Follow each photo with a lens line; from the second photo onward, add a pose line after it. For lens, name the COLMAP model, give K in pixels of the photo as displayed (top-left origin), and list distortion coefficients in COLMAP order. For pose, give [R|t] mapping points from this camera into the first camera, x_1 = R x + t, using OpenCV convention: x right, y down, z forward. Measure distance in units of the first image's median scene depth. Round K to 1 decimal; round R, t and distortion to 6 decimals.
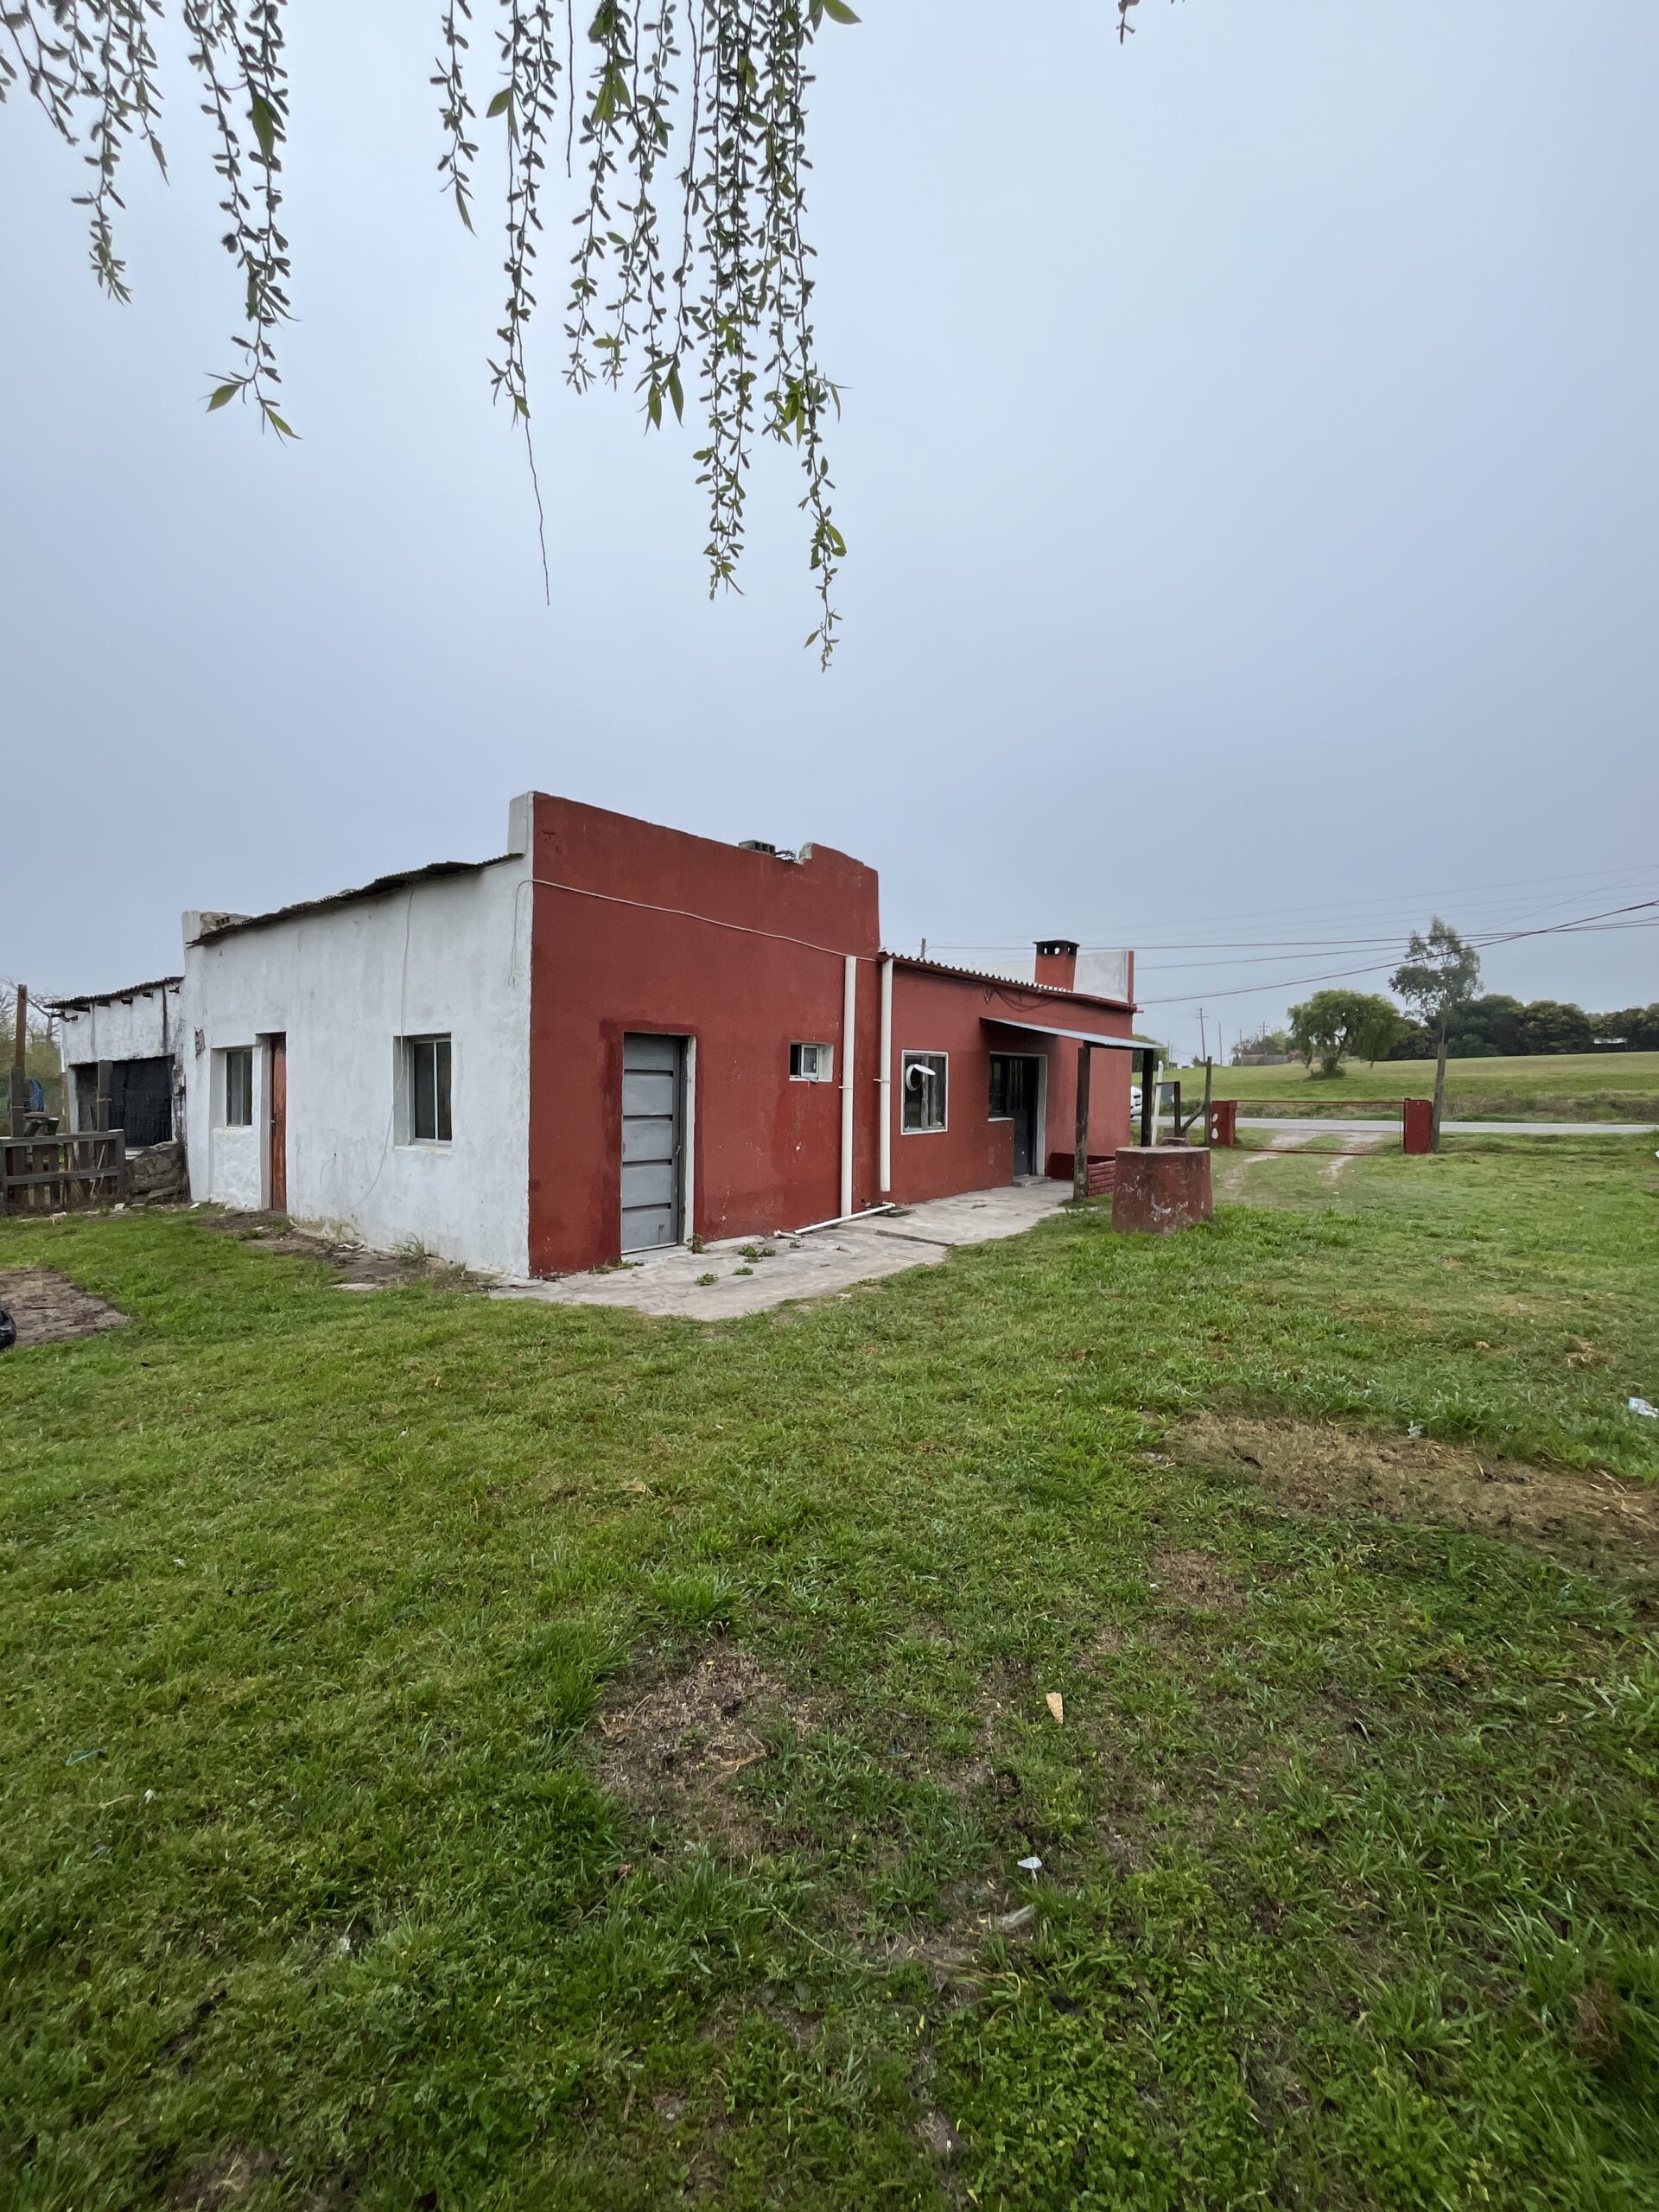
lens RADIAL K [[886.5, 0, 829.5], [0, 886.5, 1106.0], [0, 0, 1]] dist [0.000195, -0.000115]
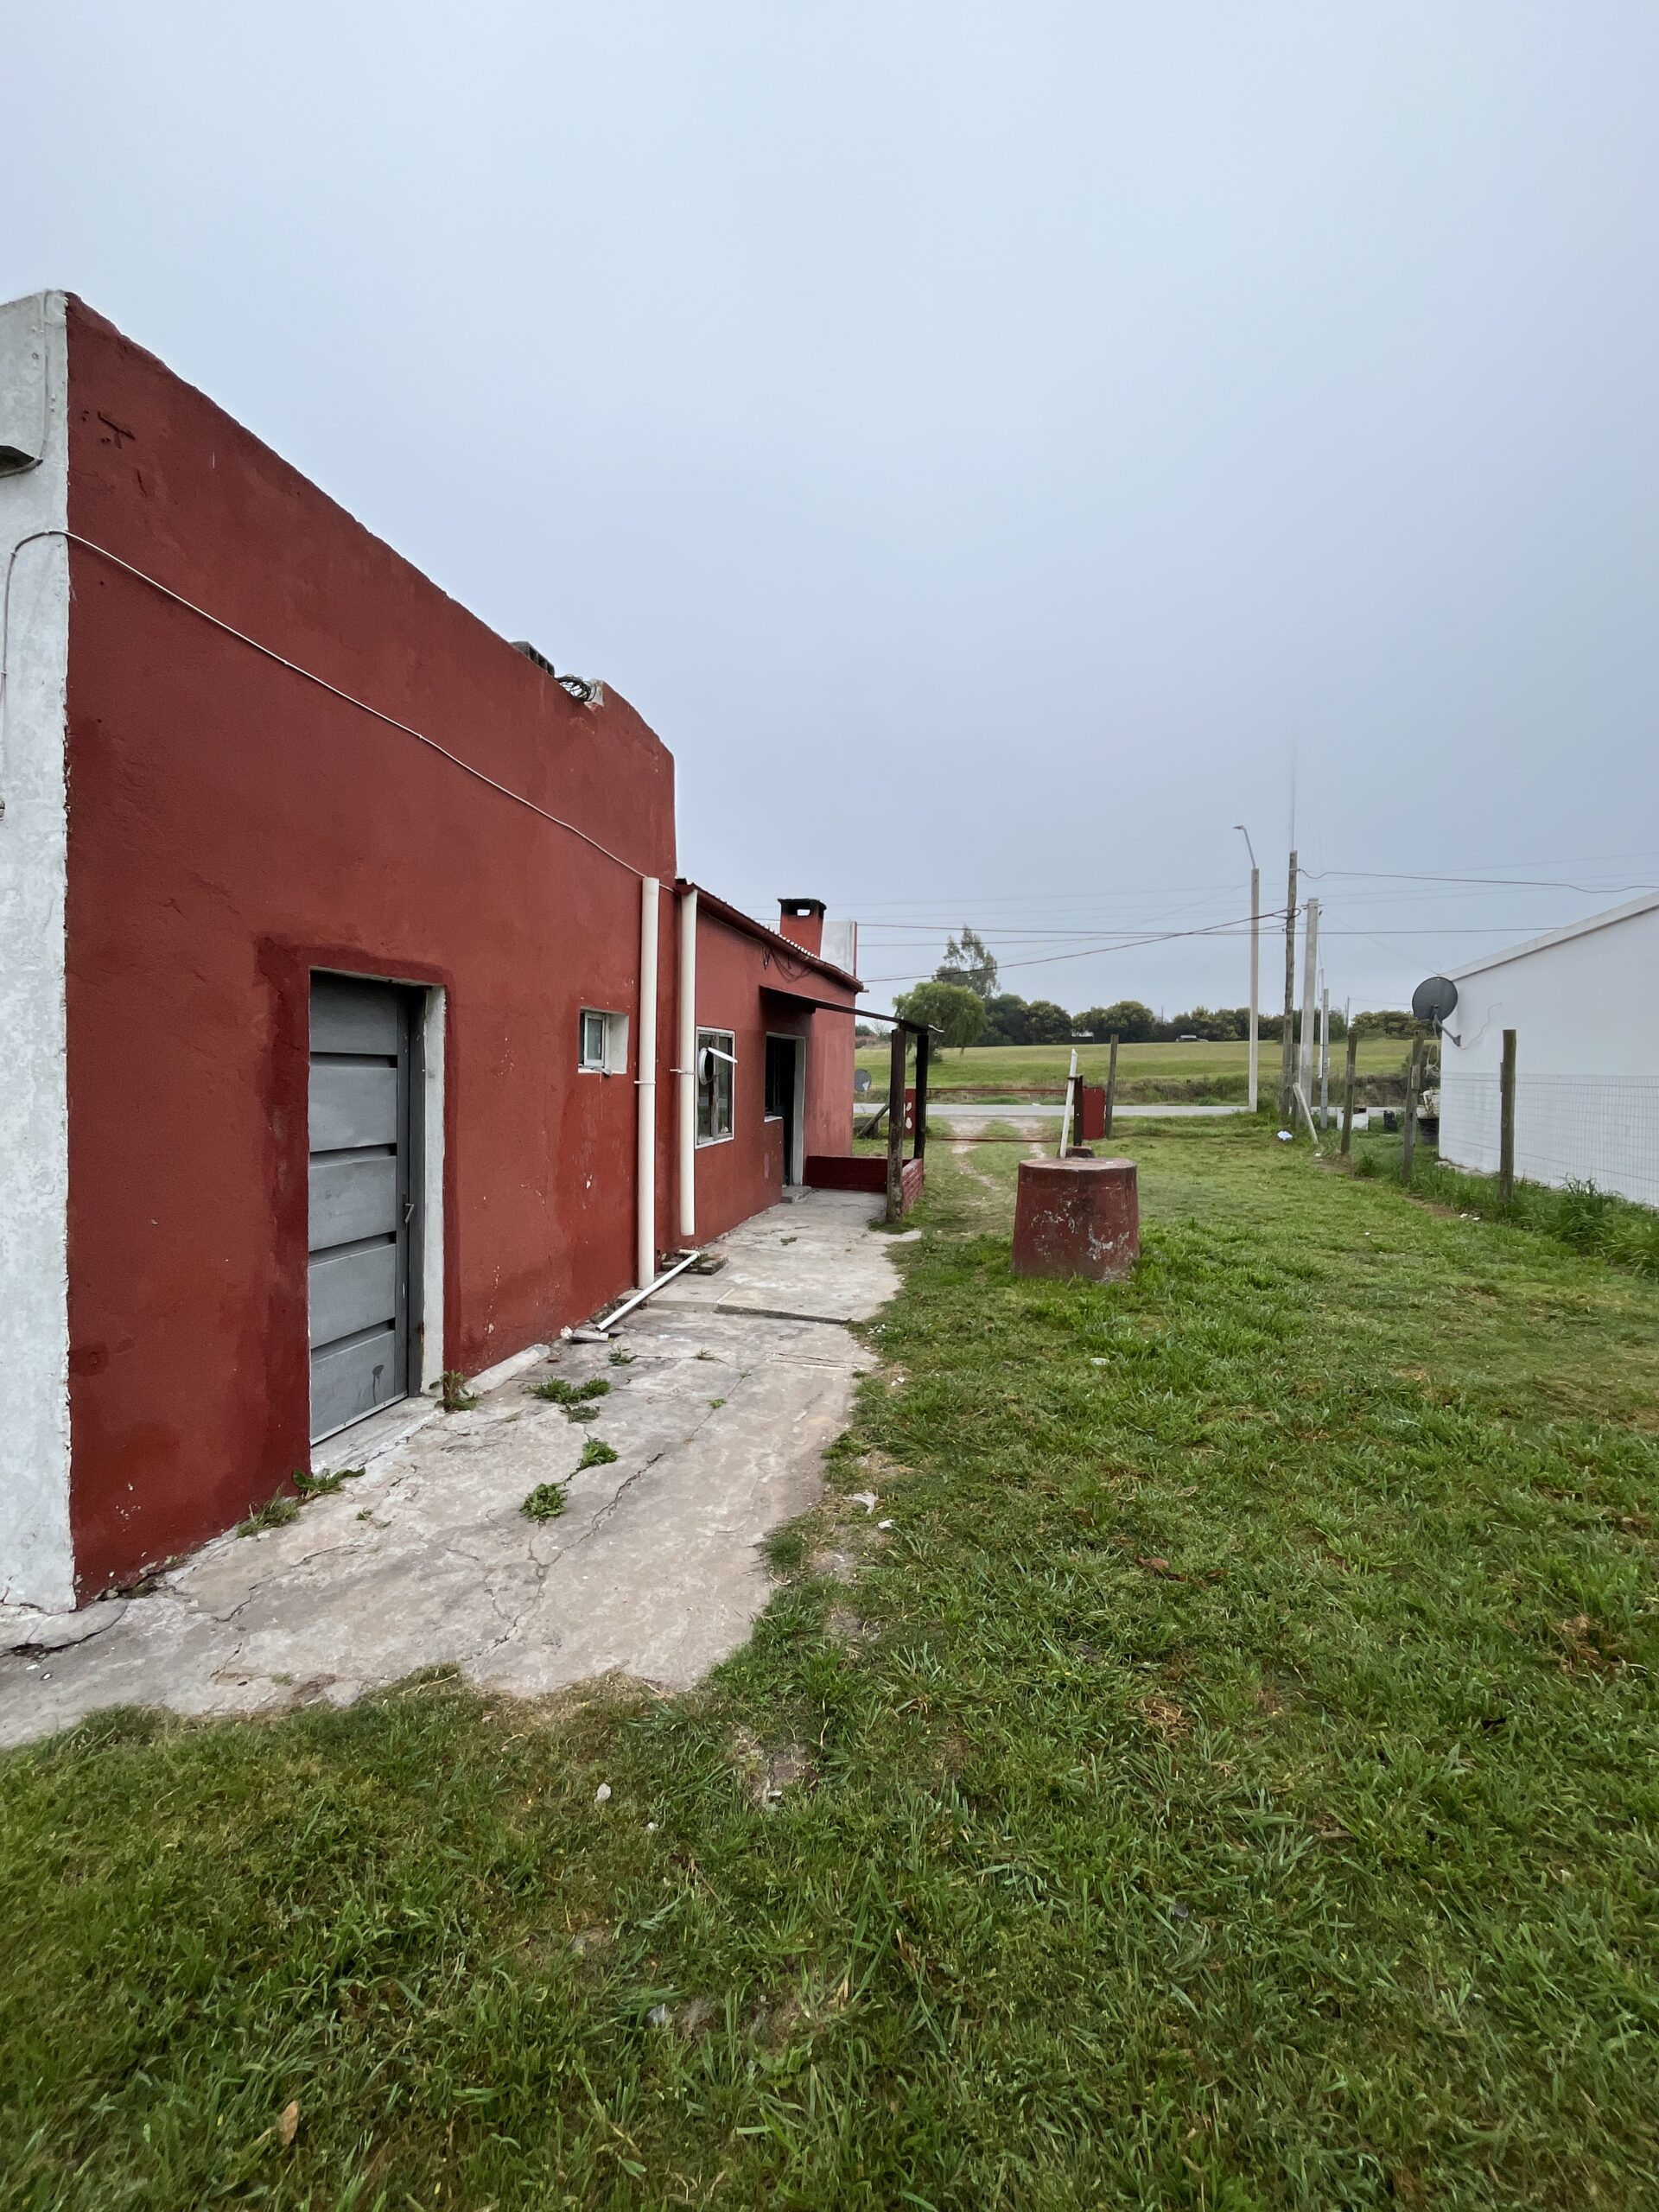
lens RADIAL K [[892.7, 0, 829.5], [0, 892.7, 1106.0], [0, 0, 1]] dist [-0.006395, 0.000134]
pose [[0.893408, -0.013714, 0.449037, -0.170567], [0.004385, 0.999753, 0.021810, -0.019500], [-0.449225, -0.017516, 0.893247, 0.407034]]
